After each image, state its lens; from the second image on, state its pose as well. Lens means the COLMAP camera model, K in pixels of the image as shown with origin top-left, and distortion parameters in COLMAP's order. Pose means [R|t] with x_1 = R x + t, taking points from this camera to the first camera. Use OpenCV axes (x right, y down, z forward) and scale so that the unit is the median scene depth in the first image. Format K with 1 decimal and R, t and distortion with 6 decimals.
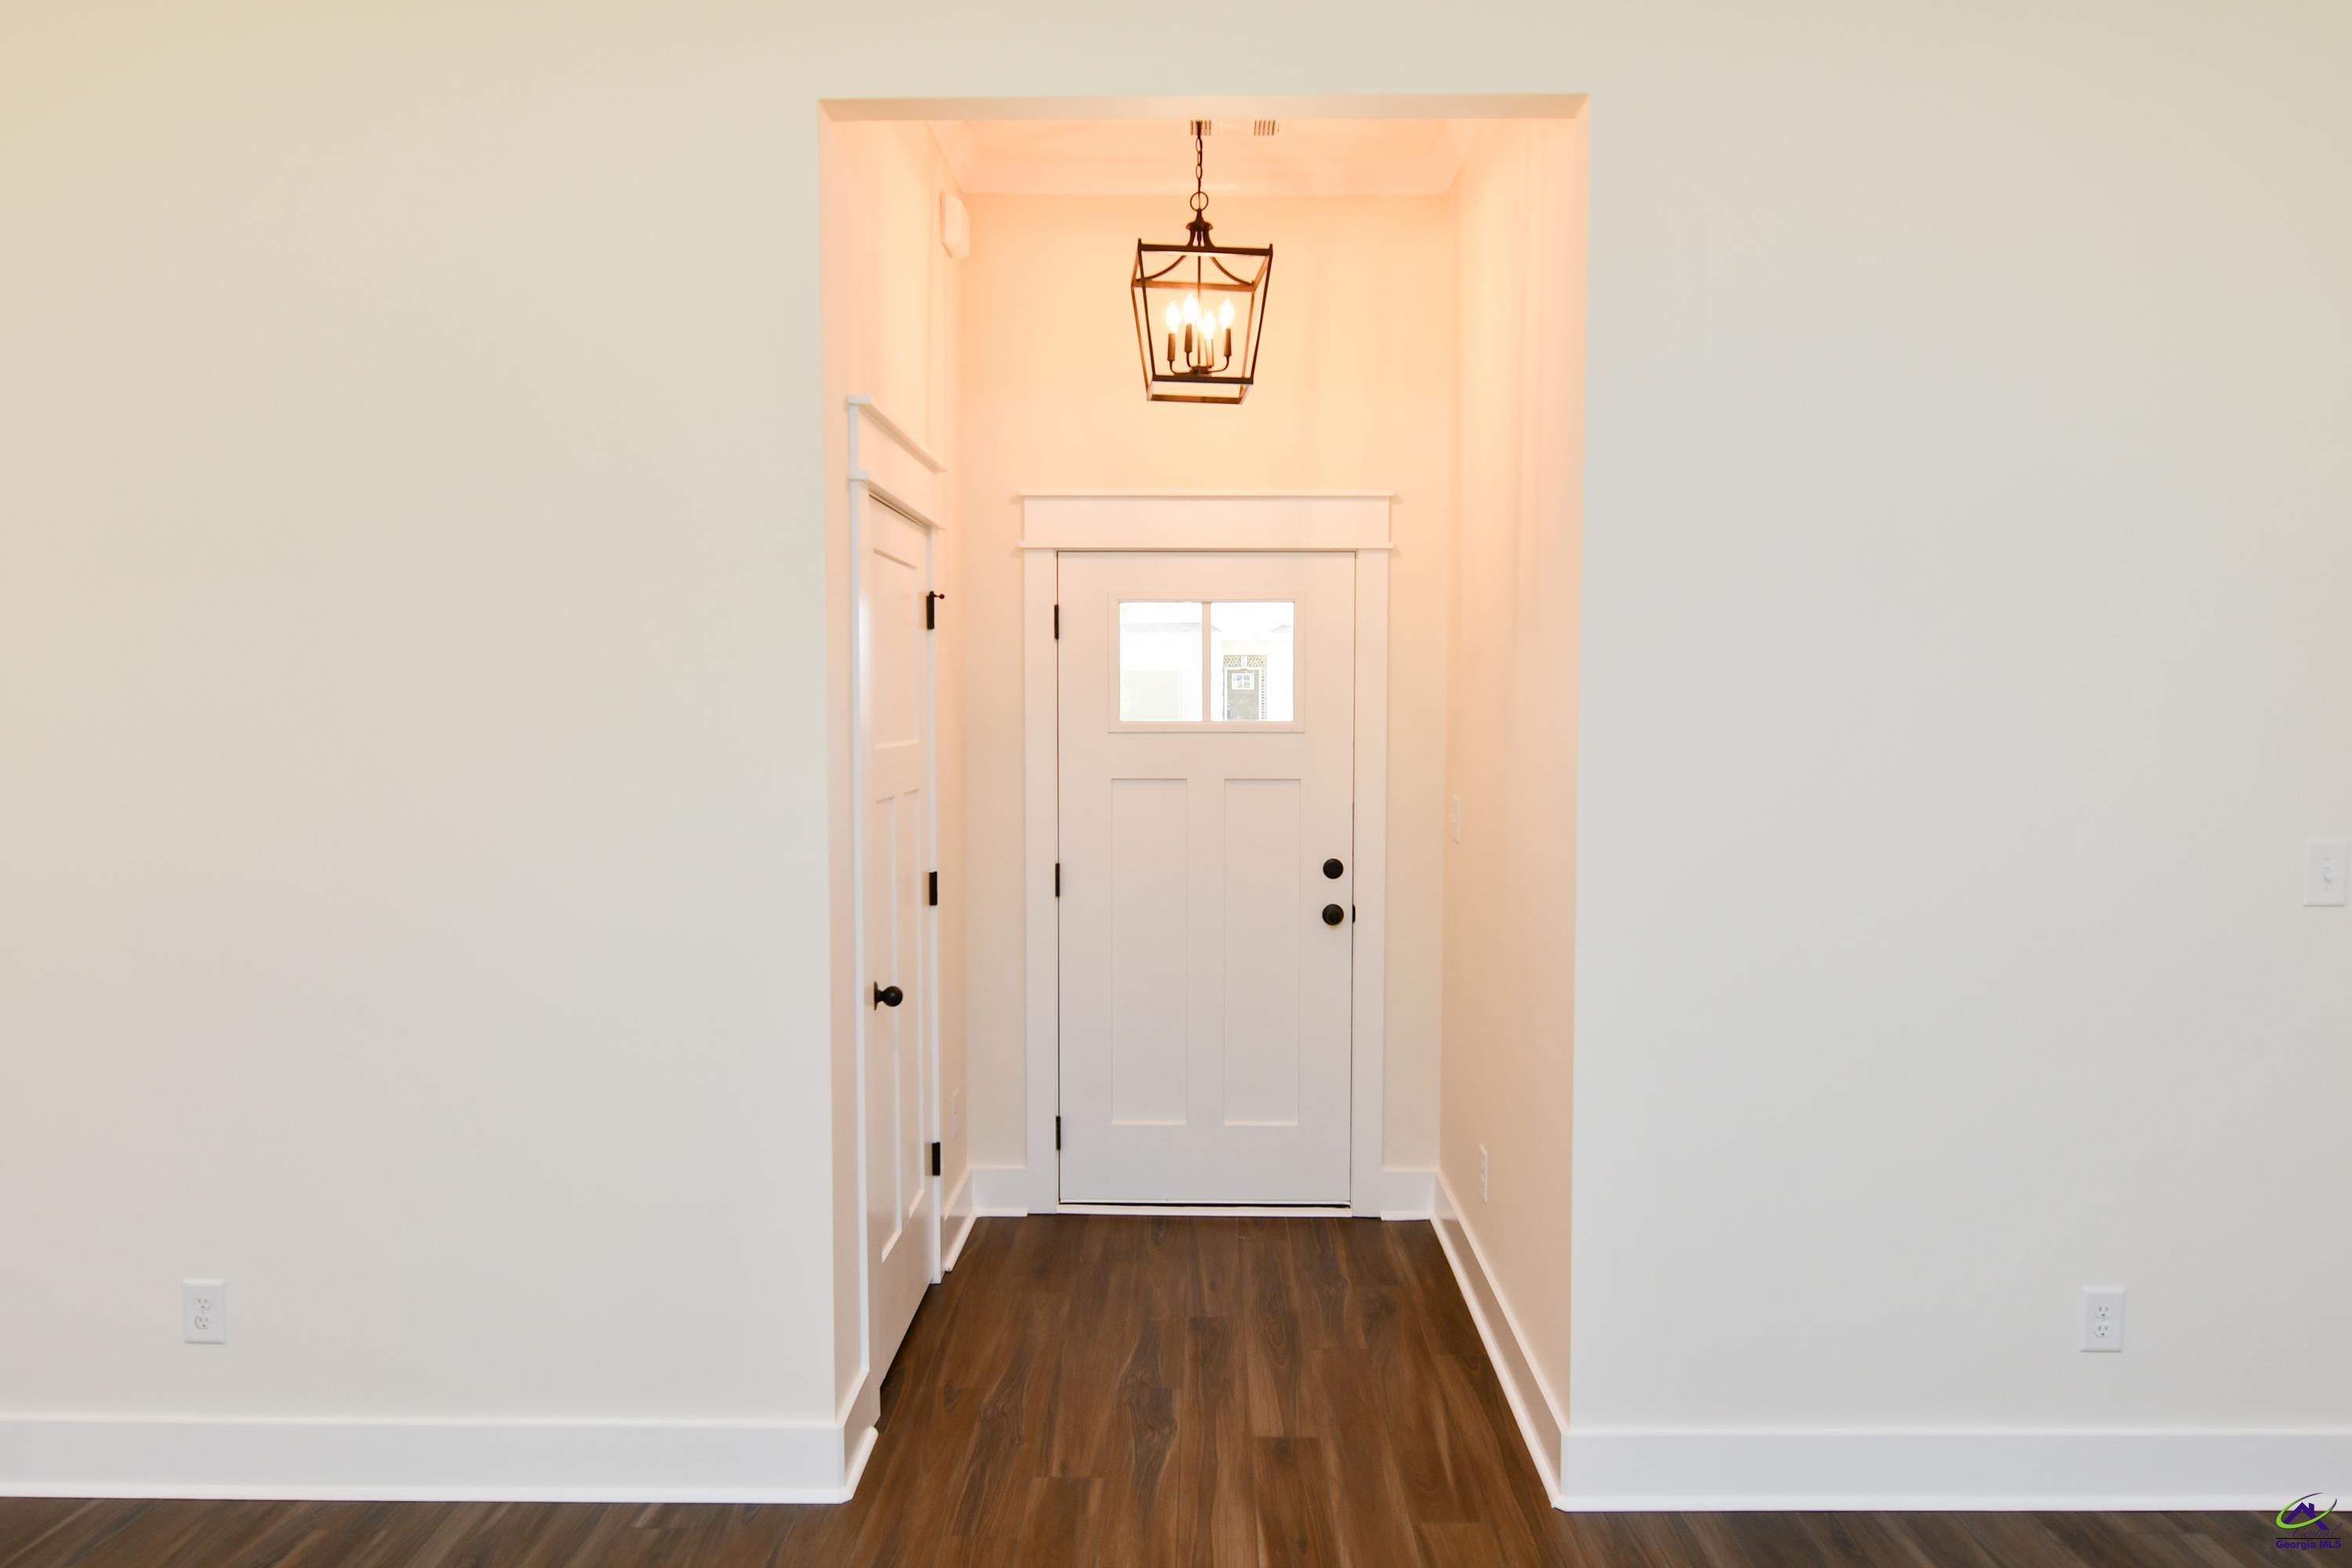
lens RADIAL K [[1536.6, 0, 1176.0], [0, 1536.6, 784.0], [0, 0, 1]] dist [0.002484, 0.000905]
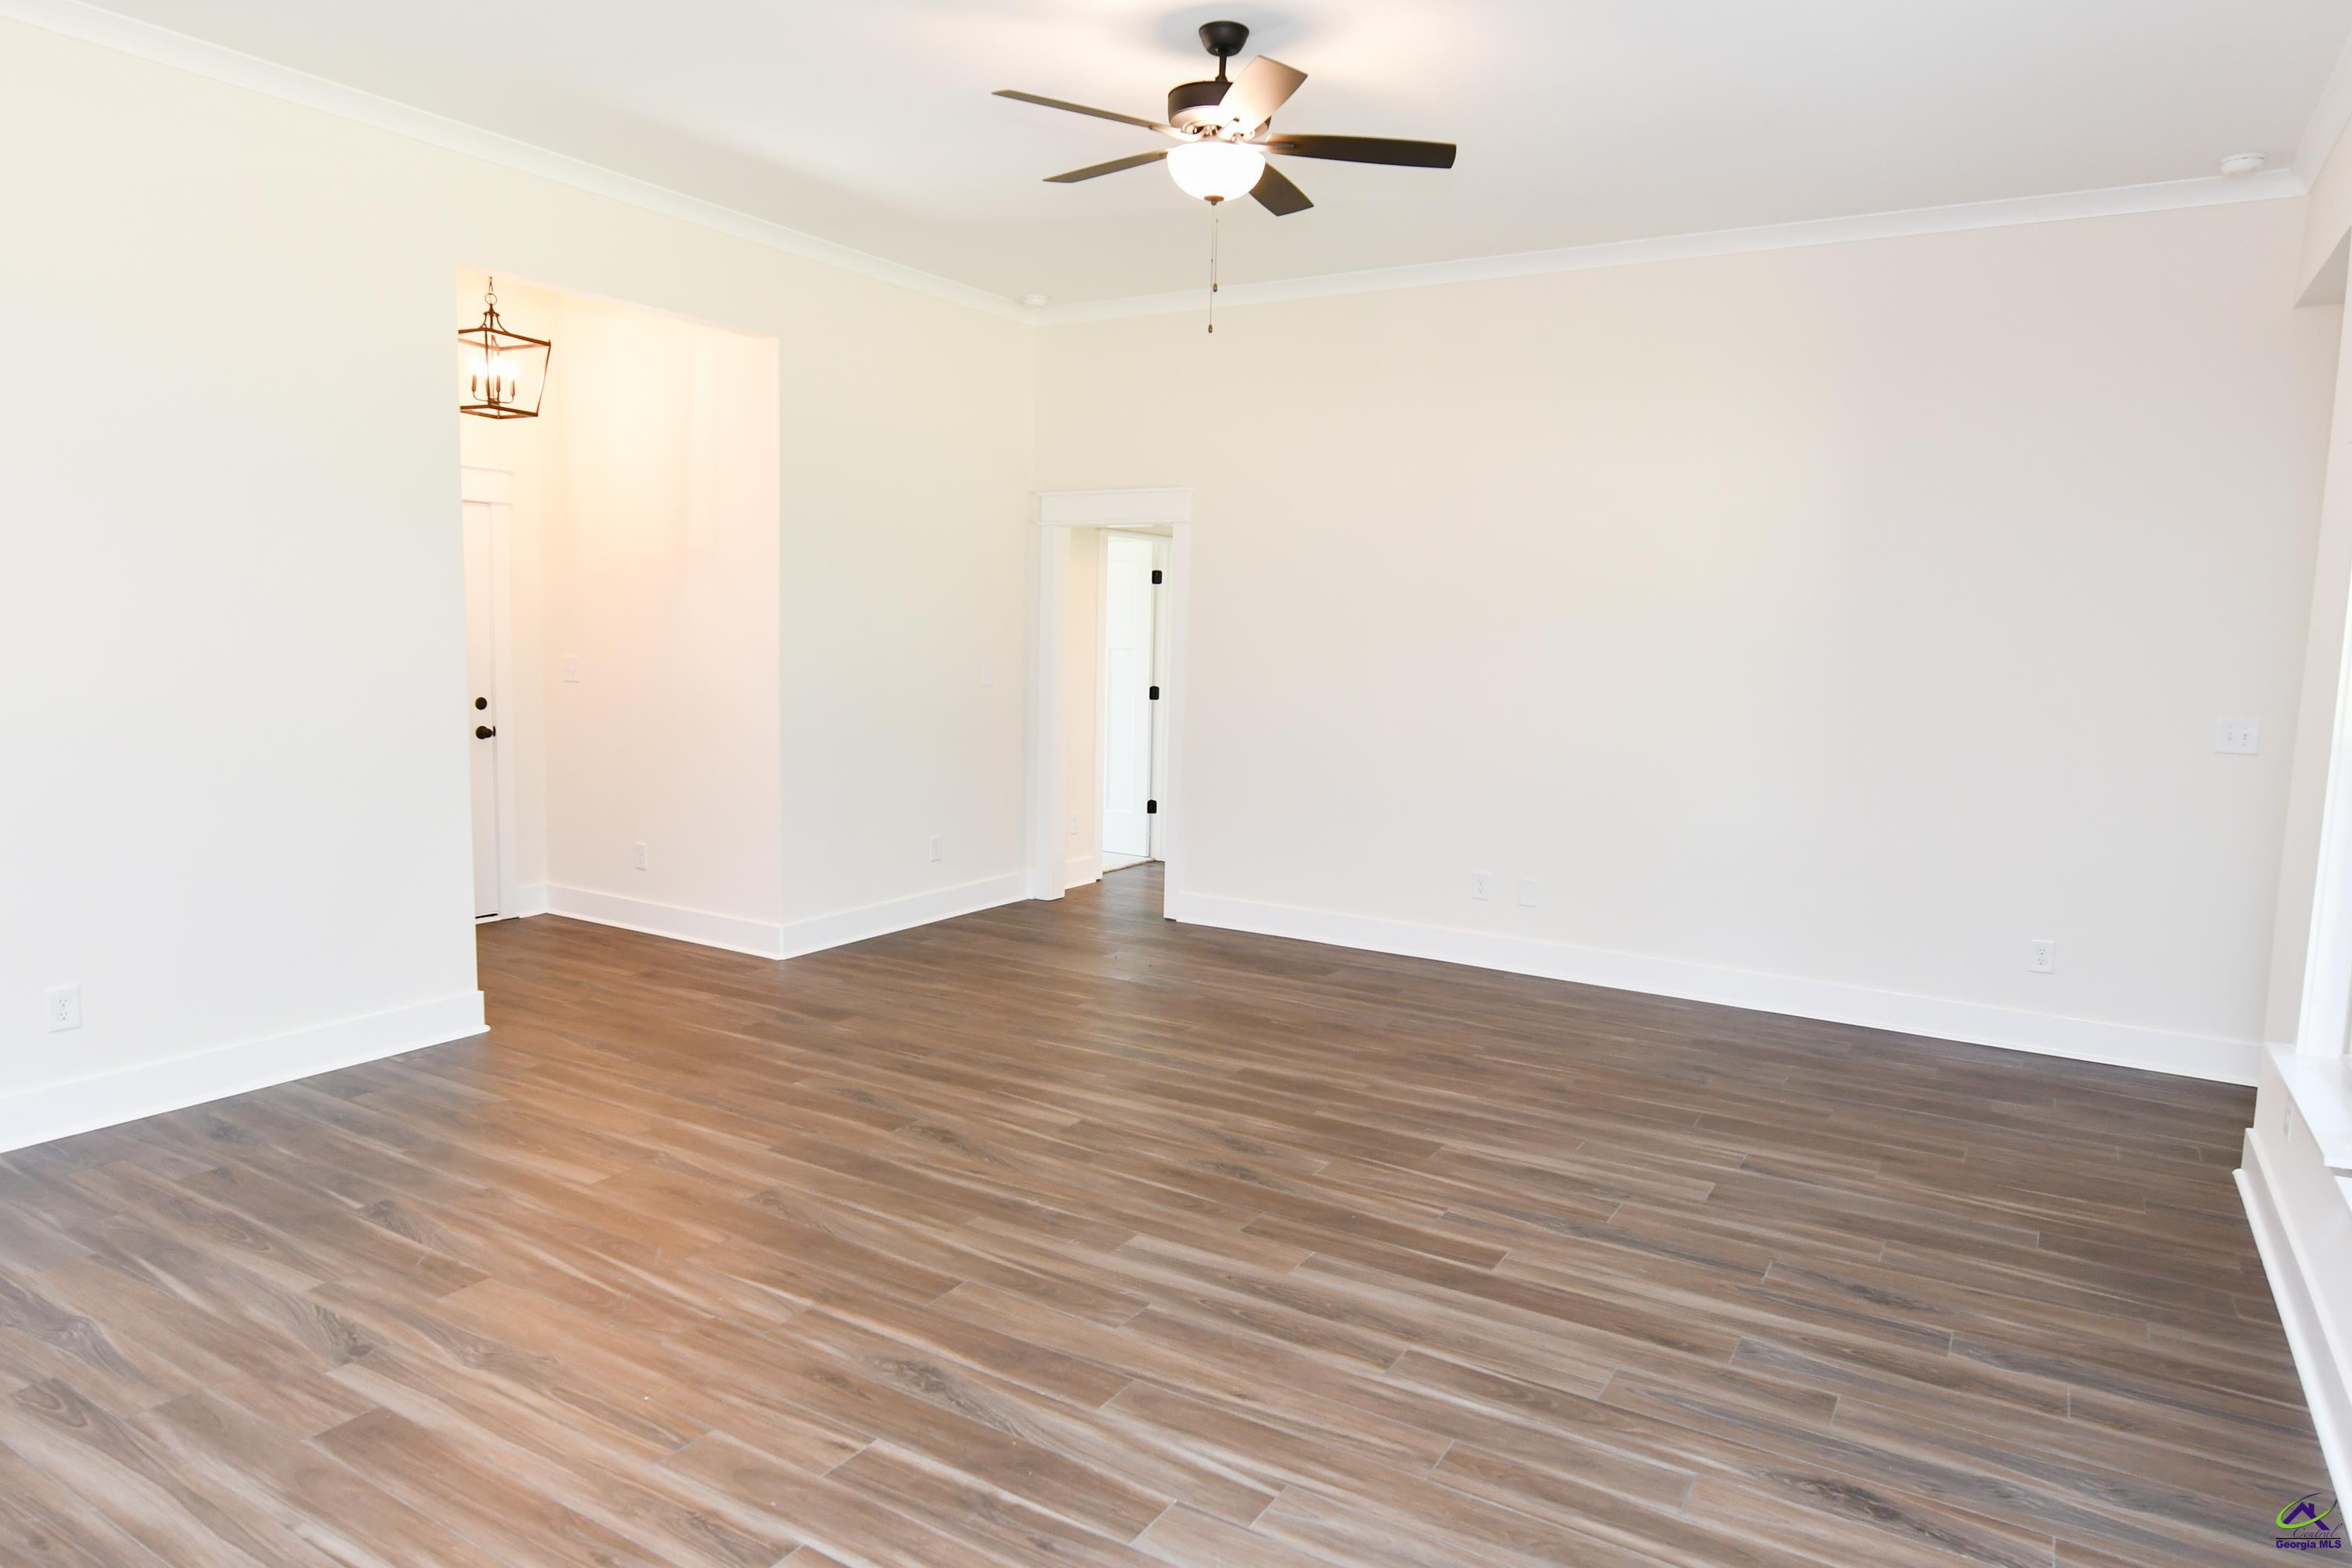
lens RADIAL K [[1435.8, 0, 1187.0], [0, 1435.8, 782.2], [0, 0, 1]] dist [-0.006524, 0.000352]
pose [[0.505749, -0.084304, 0.858552, -0.993953], [0.021328, 0.996131, 0.085249, 0.031361], [-0.862417, -0.024804, 0.505590, -0.468208]]
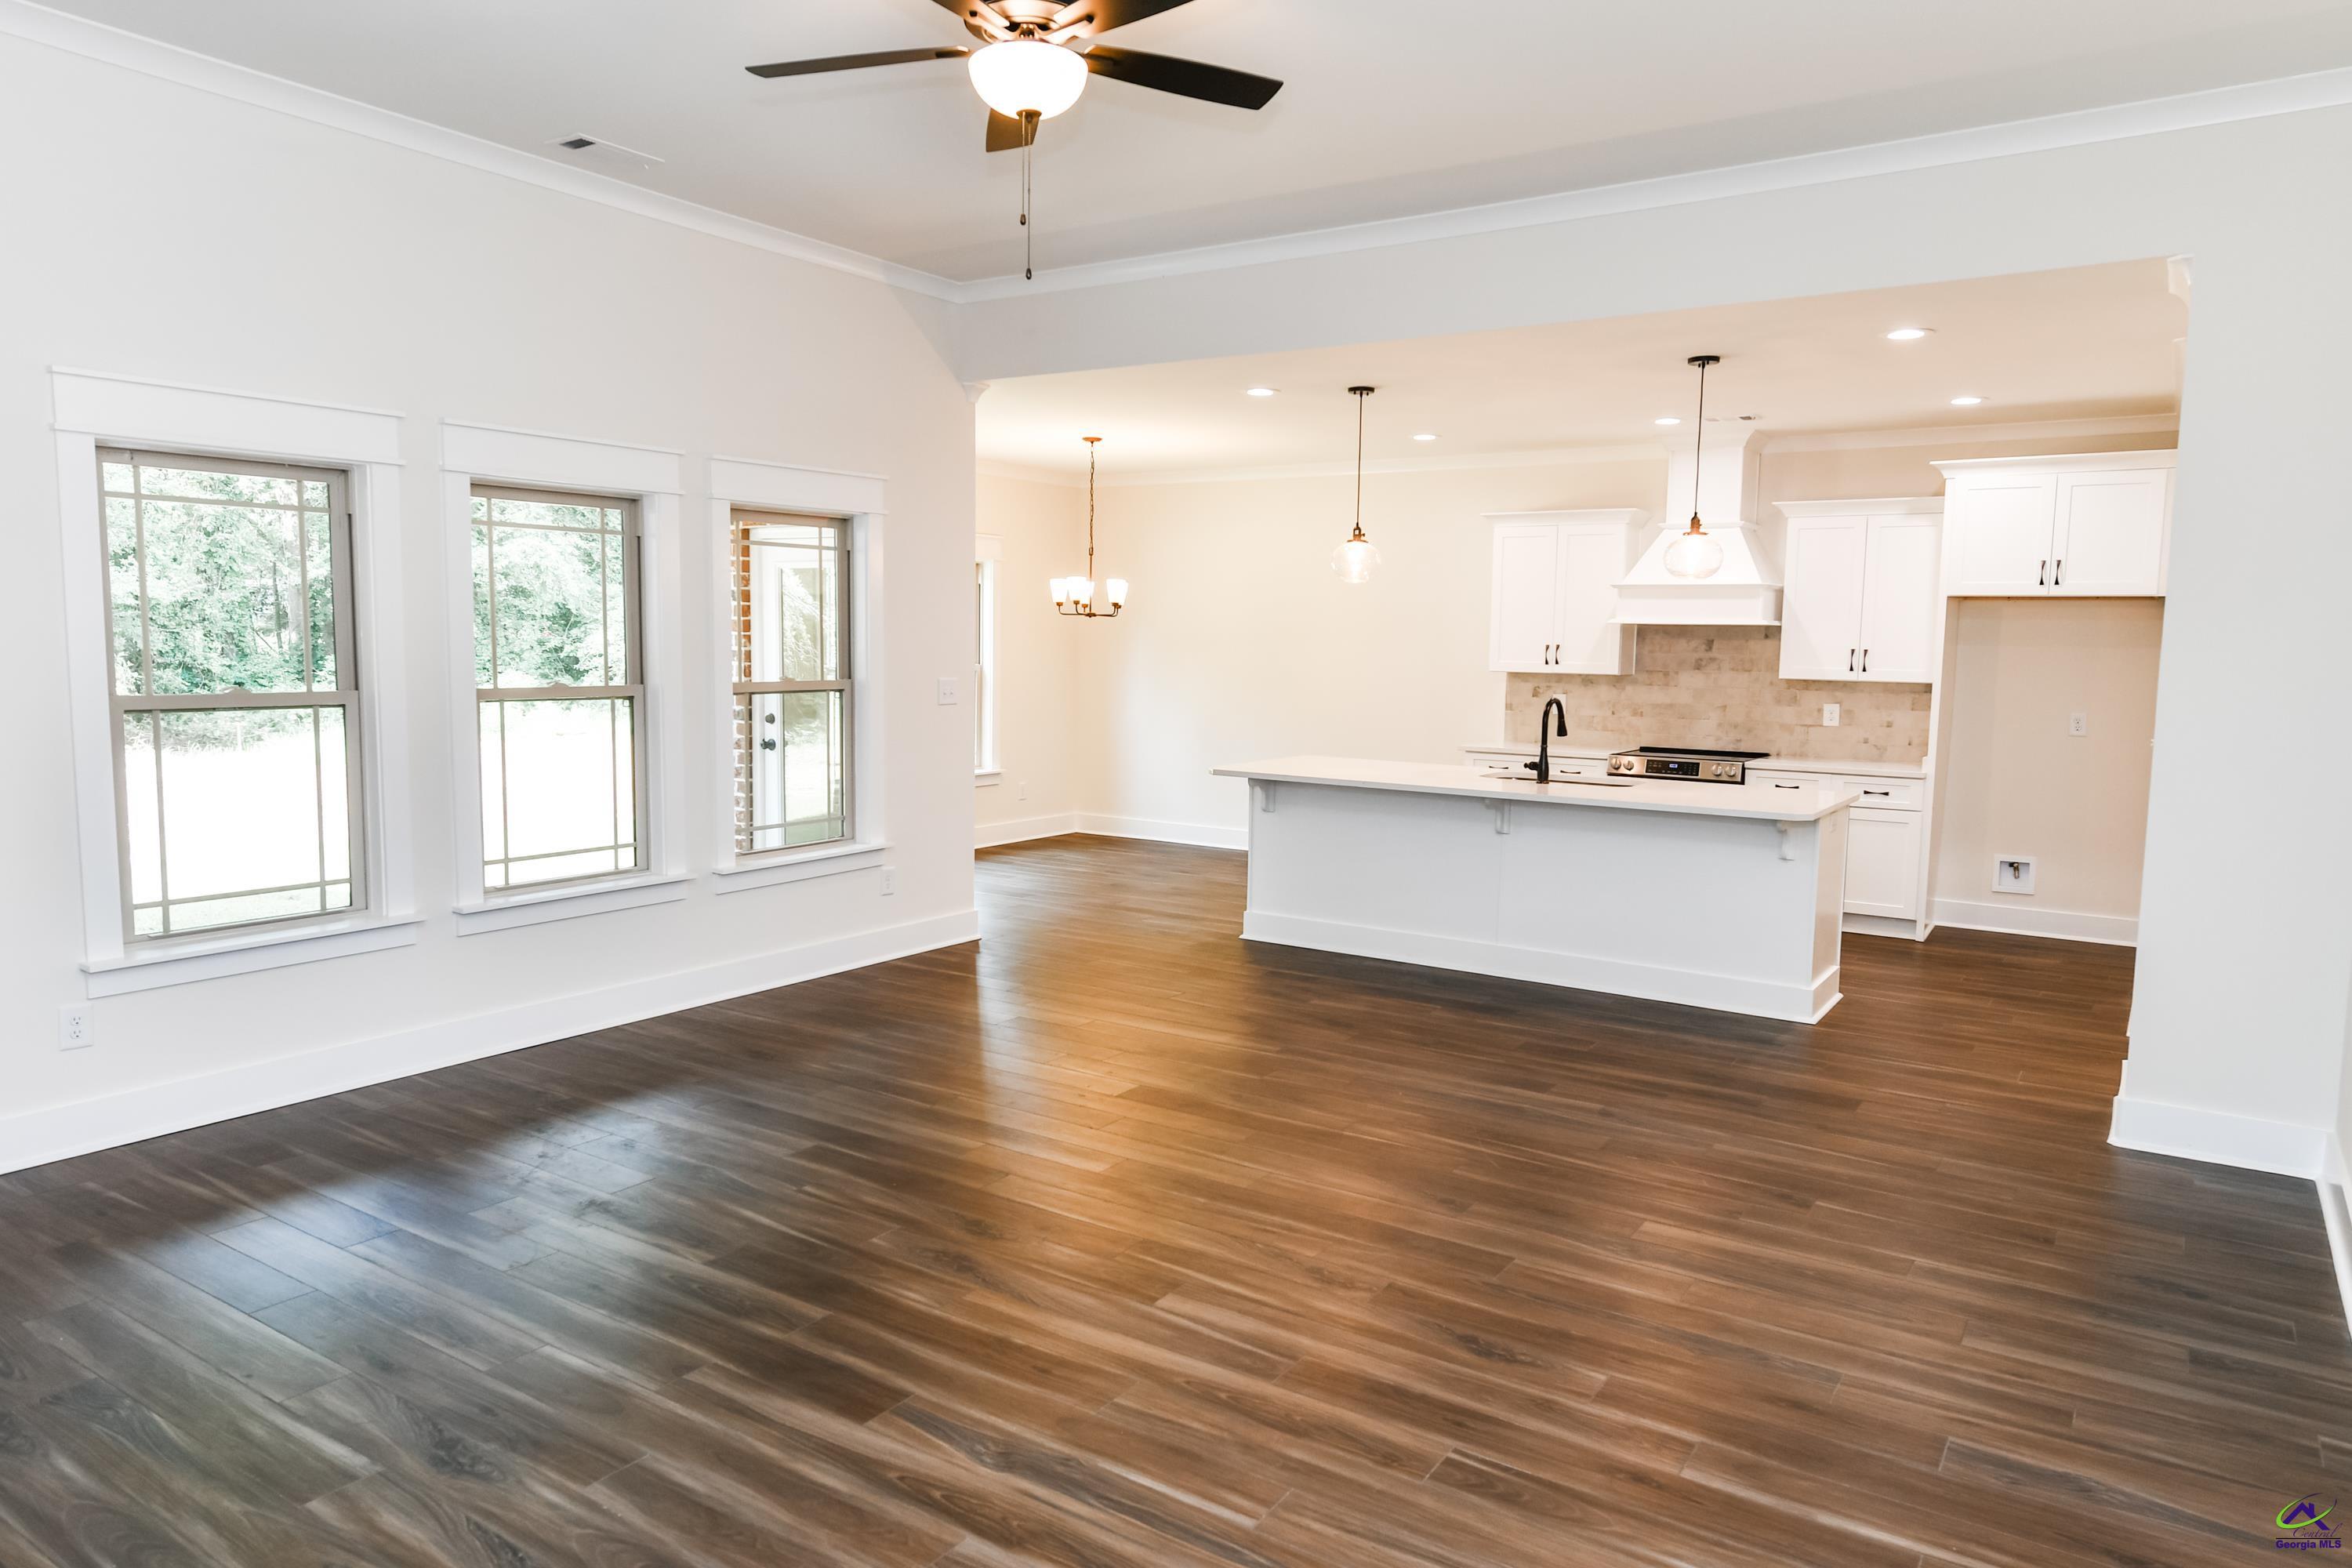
lens RADIAL K [[1491.8, 0, 1182.8], [0, 1491.8, 774.0], [0, 0, 1]] dist [0.007937, 0.002315]
pose [[-0.540357, 0.071533, -0.838389, 0.676354], [-0.060377, 0.990515, 0.123427, -0.027741], [0.839267, 0.117314, -0.530913, 0.651826]]
